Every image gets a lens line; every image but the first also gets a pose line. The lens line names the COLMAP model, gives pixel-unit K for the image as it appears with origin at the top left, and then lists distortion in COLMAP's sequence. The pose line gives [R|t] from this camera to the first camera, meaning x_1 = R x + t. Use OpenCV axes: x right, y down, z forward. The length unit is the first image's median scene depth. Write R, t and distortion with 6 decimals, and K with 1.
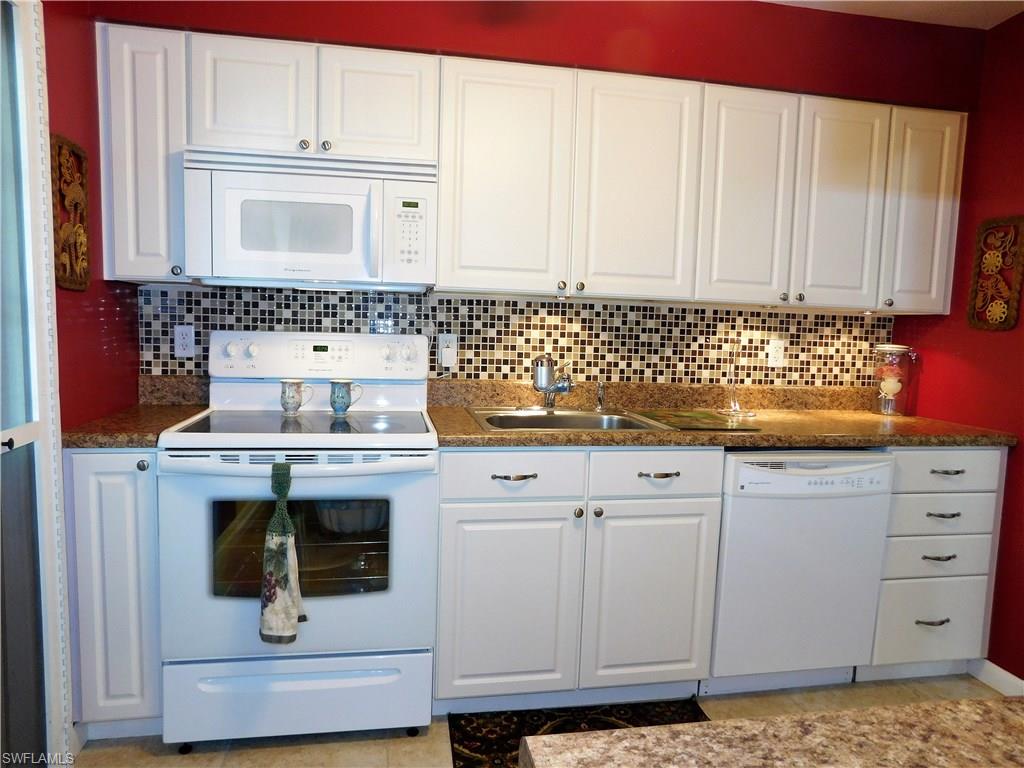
lens RADIAL K [[679.2, 0, 510.9], [0, 679.2, 388.8], [0, 0, 1]] dist [-0.074039, 0.063488]
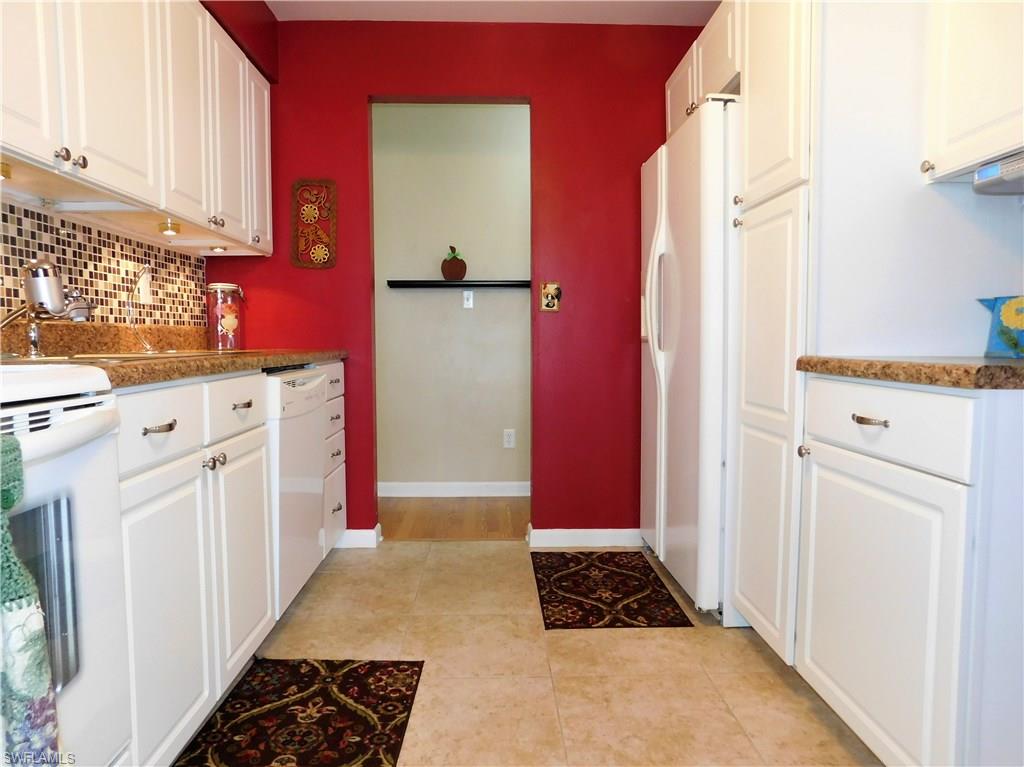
lens RADIAL K [[701.4, 0, 512.2], [0, 701.4, 386.4], [0, 0, 1]] dist [-0.077584, 0.069758]
pose [[0.136083, -0.098123, 0.985826, -0.464657], [0.106763, 0.990741, 0.083874, 0.052335], [-0.984928, 0.093836, 0.145299, 0.414717]]
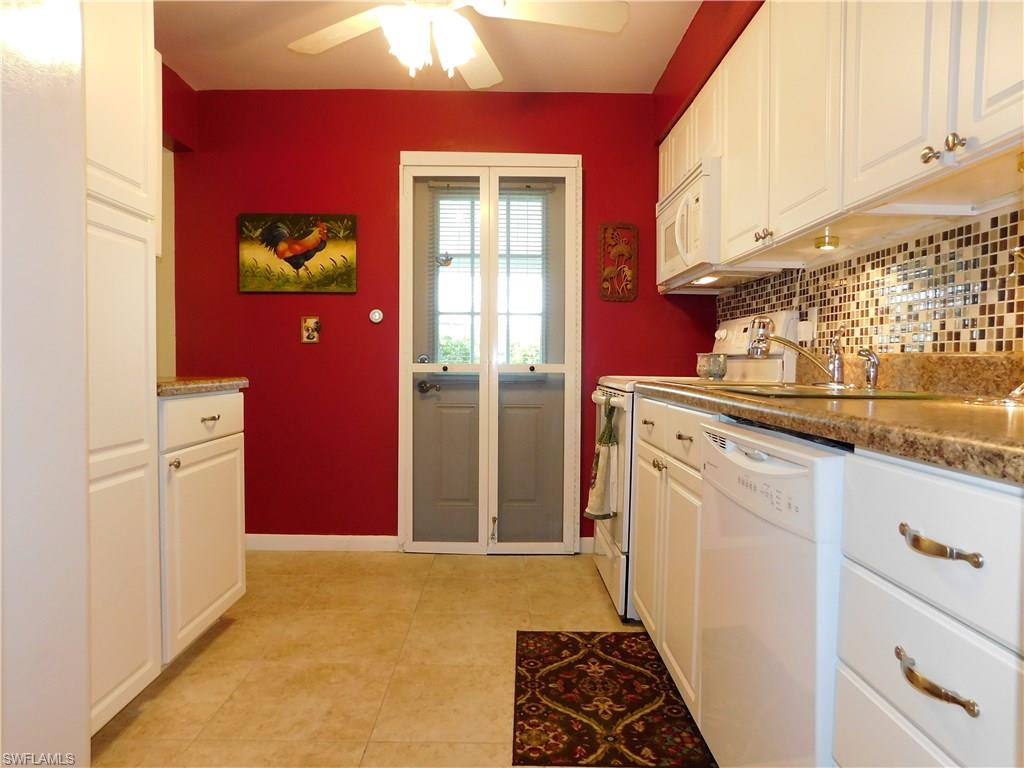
lens RADIAL K [[696.0, 0, 516.0], [0, 696.0, 374.3], [0, 0, 1]] dist [0.284746, 0.067202]
pose [[-0.148424, -0.010161, -0.988872, 0.940689], [-0.112110, 0.993674, 0.006616, 0.050353], [0.982549, 0.111844, -0.148625, 0.718663]]
